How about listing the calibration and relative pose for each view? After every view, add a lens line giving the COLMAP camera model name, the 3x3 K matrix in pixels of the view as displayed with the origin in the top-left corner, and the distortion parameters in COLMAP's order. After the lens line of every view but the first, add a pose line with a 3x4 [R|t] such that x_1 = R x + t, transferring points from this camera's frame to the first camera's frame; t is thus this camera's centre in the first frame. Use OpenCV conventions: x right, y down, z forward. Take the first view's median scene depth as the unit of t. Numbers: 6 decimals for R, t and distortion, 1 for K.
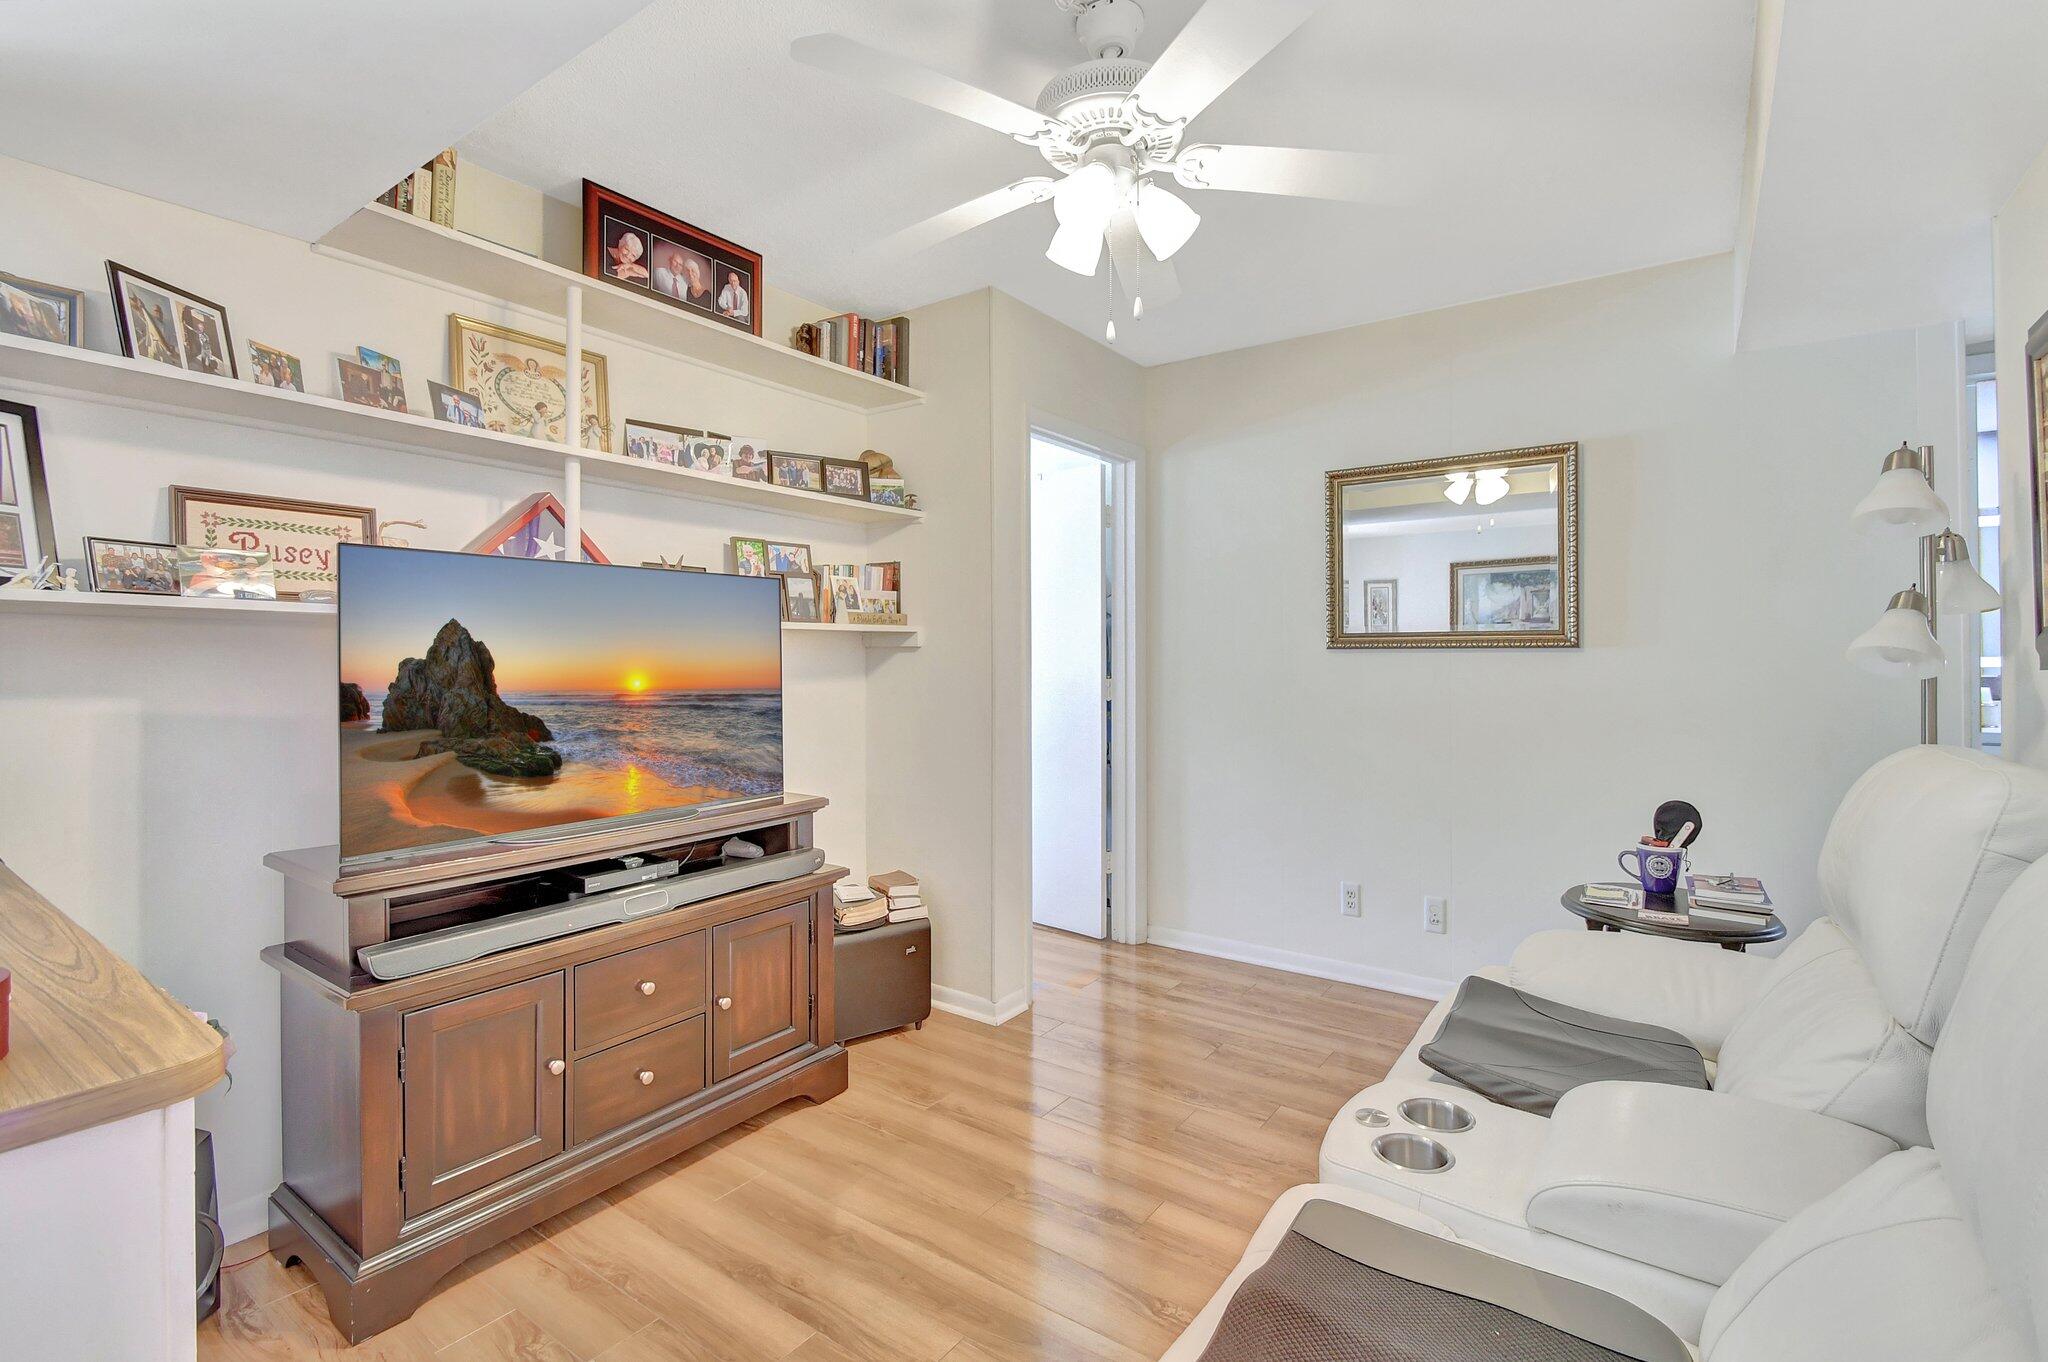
lens RADIAL K [[921.5, 0, 1021.0], [0, 921.5, 622.6], [0, 0, 1]] dist [0.000050, -0.000248]
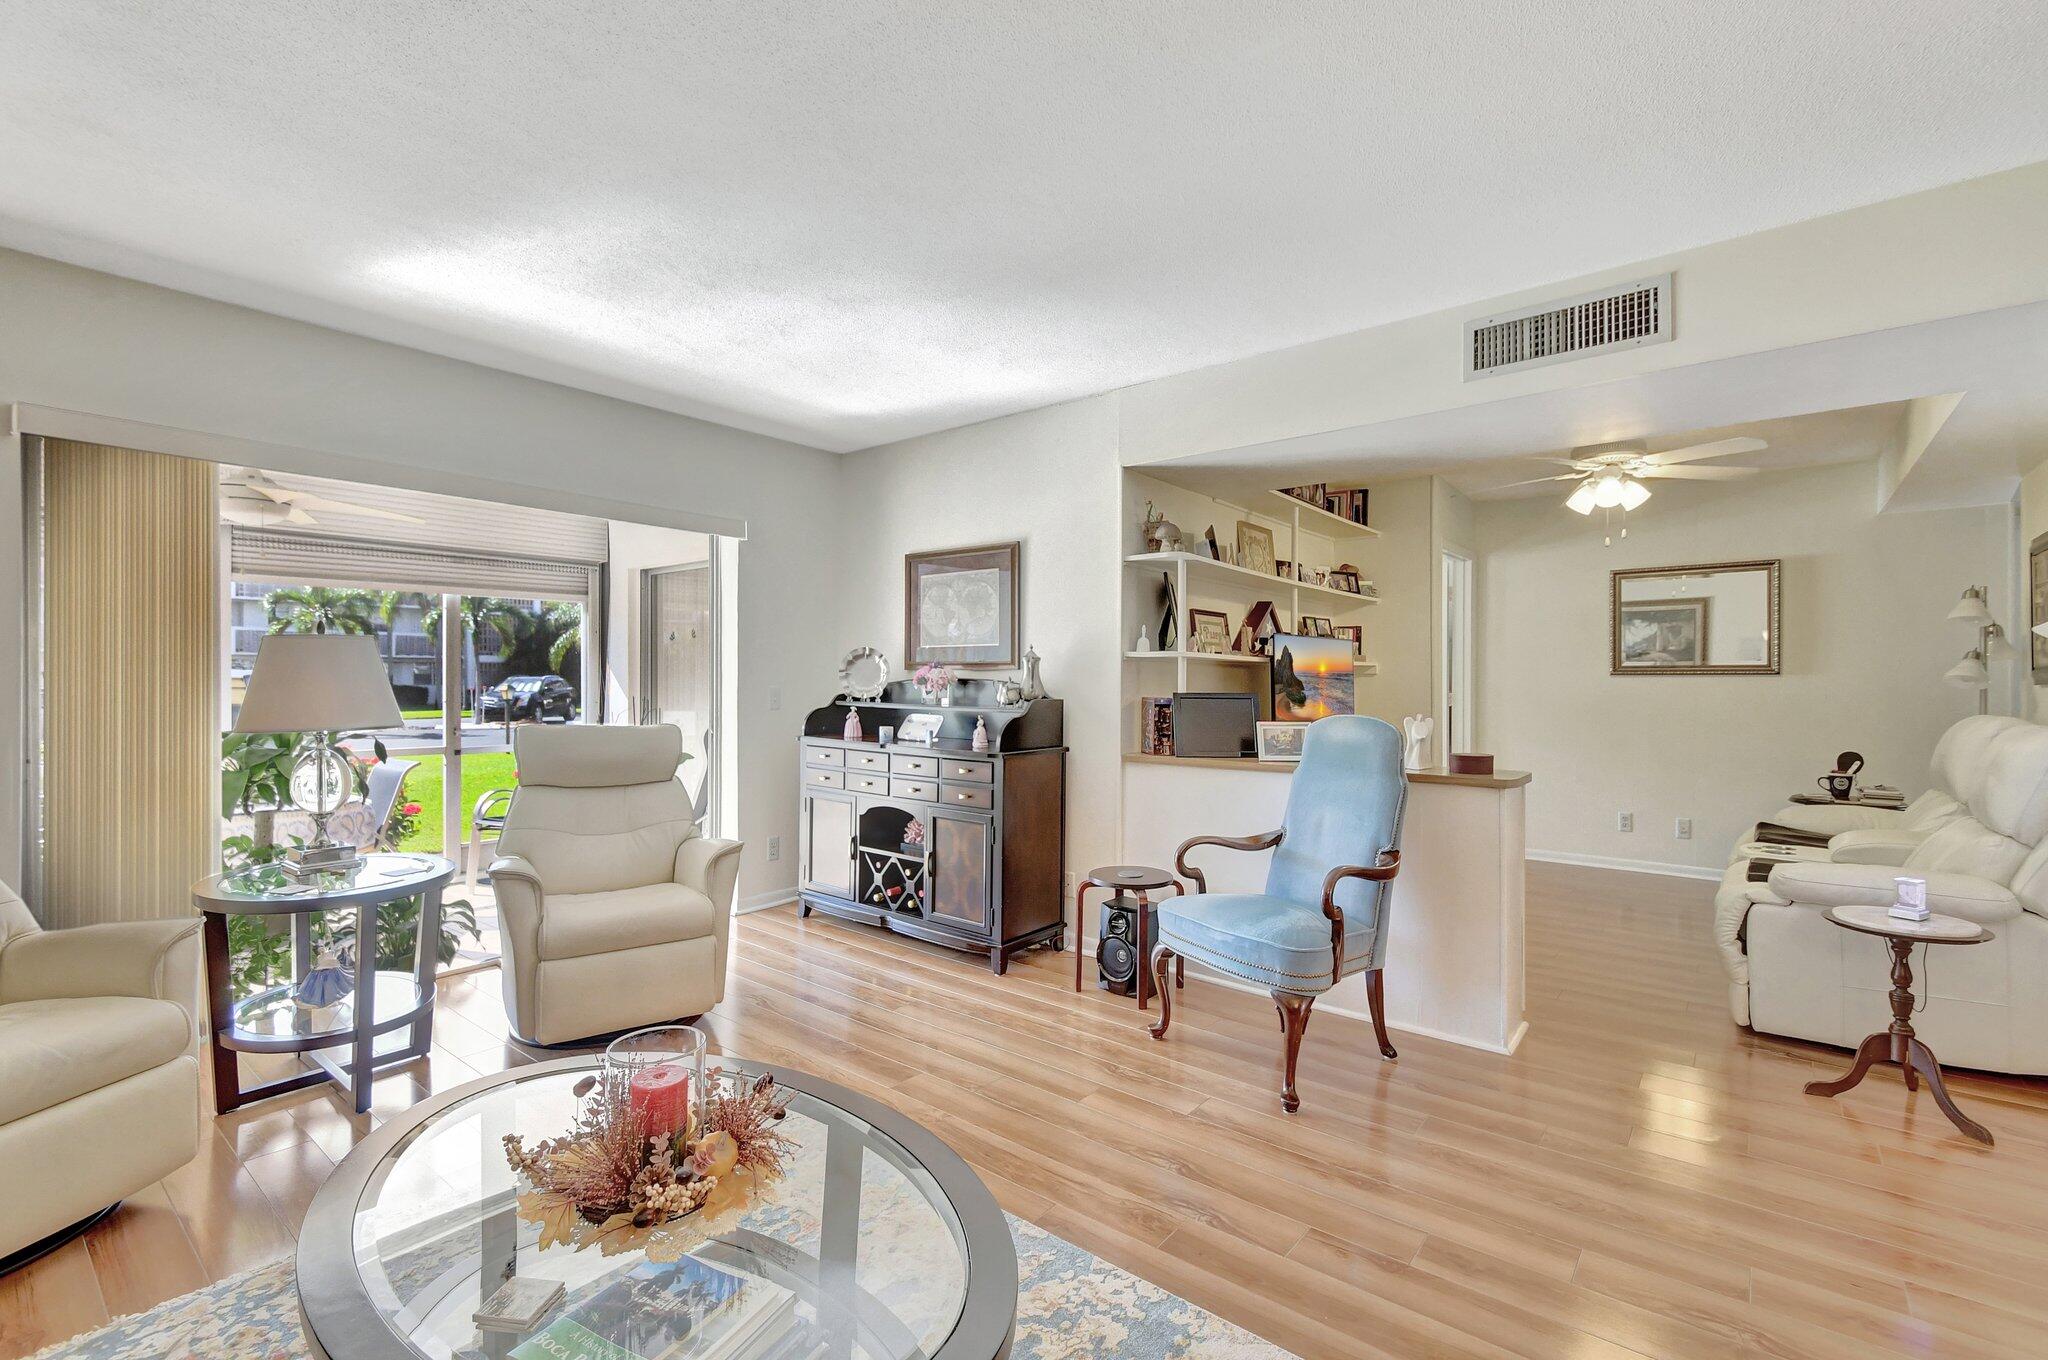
lens RADIAL K [[905.7, 0, 1018.1], [0, 905.7, 657.5], [0, 0, 1]] dist [0.025883, -0.000163]
pose [[0.998453, -0.001915, -0.055571, -0.982770], [0.002553, 0.999932, 0.011409, -0.038745], [0.055545, -0.011534, 0.998390, -1.106429]]
